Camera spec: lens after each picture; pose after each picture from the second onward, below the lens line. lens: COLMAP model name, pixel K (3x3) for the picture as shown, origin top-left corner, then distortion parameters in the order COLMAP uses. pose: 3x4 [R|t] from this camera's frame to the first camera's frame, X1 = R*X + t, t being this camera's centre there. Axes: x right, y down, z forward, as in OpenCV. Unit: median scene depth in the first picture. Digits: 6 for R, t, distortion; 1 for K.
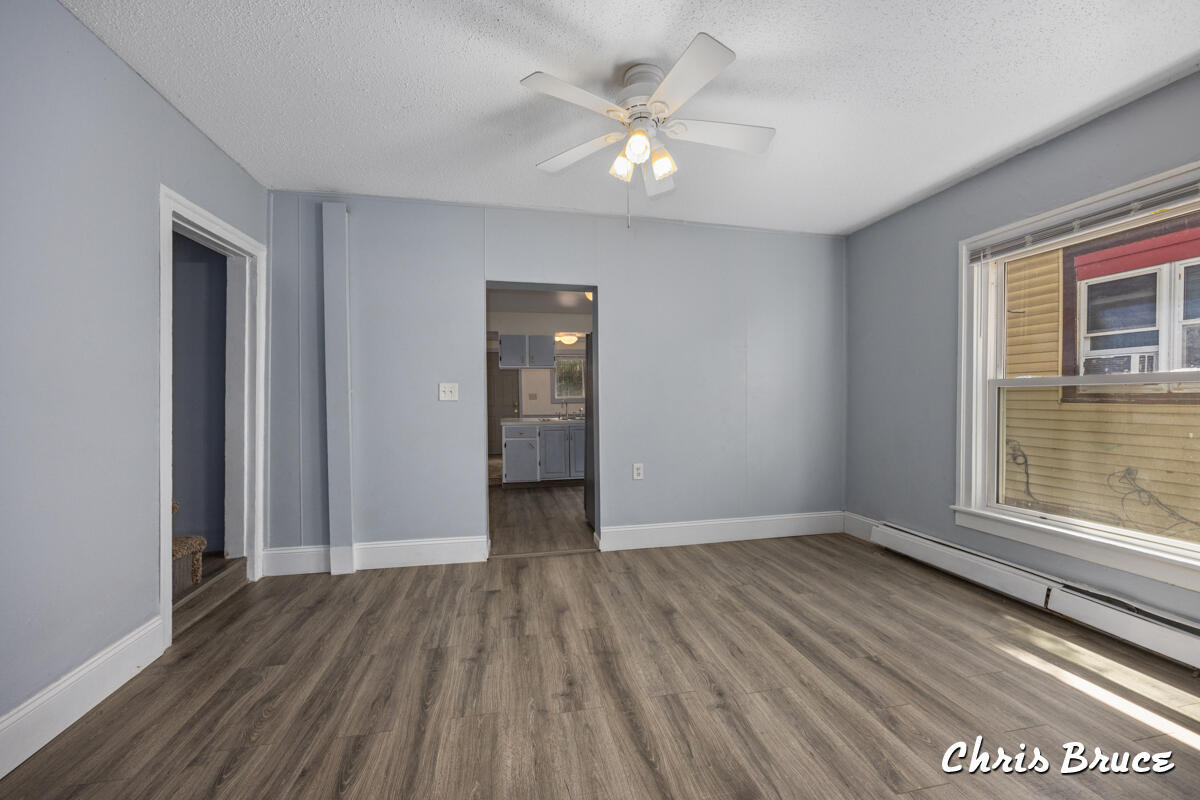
lens RADIAL K [[494.0, 0, 601.5], [0, 494.0, 399.0], [0, 0, 1]] dist [0.010931, 0.000246]
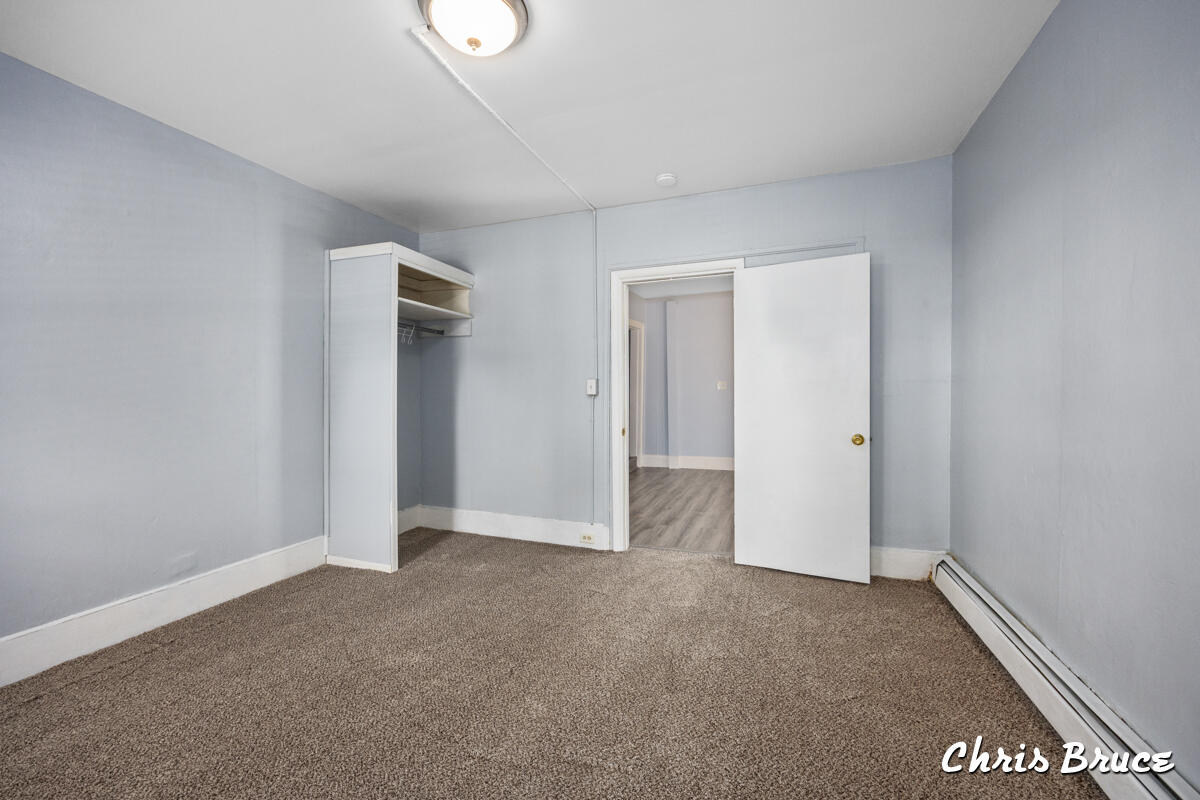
lens RADIAL K [[494.0, 0, 596.7], [0, 494.0, 395.6], [0, 0, 1]] dist [0.010931, 0.000246]
pose [[0.849820, 0.017253, -0.526791, 0.534999], [-0.018949, 0.999818, 0.002178, 0.037745], [0.526733, 0.008132, 0.849992, -1.644676]]
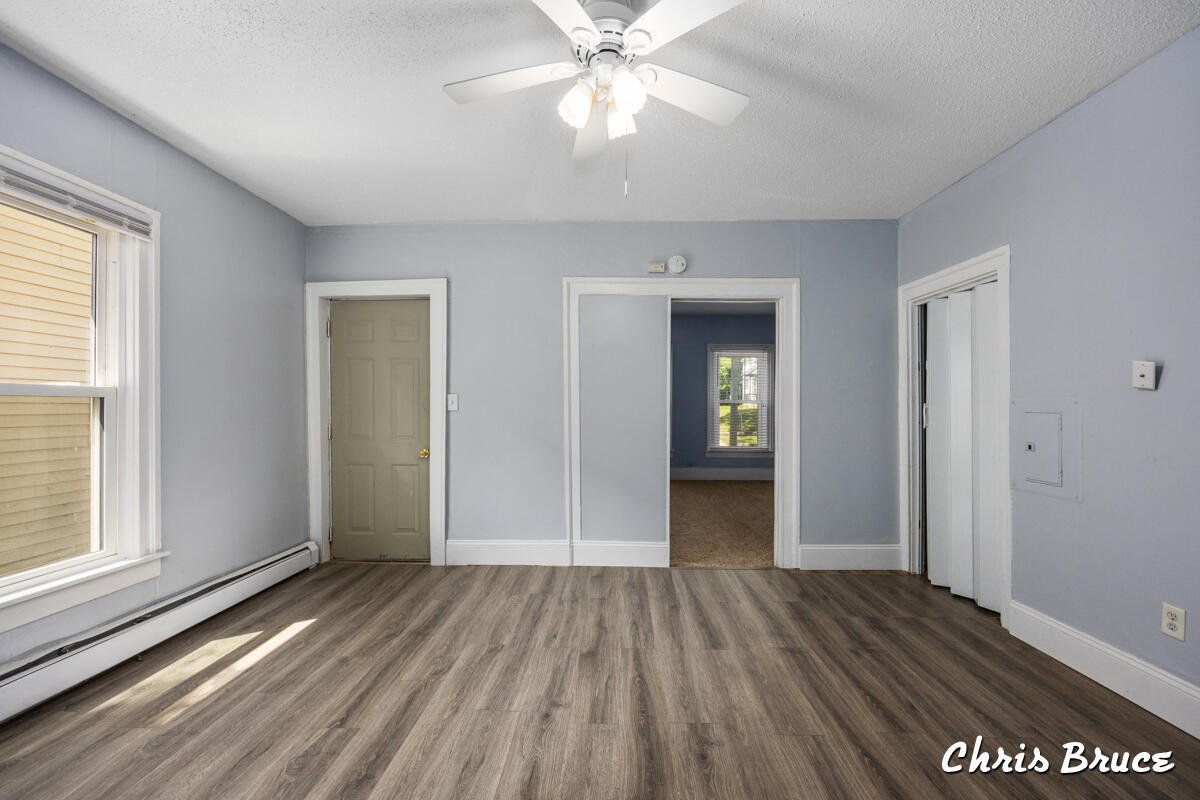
lens RADIAL K [[494.0, 0, 602.1], [0, 494.0, 408.3], [0, 0, 1]] dist [0.010931, 0.000246]
pose [[-0.973842, 0.001295, 0.227224, -0.085933], [0.001862, 0.999996, 0.002282, -0.013842], [-0.227220, 0.002646, -0.973840, 1.821905]]
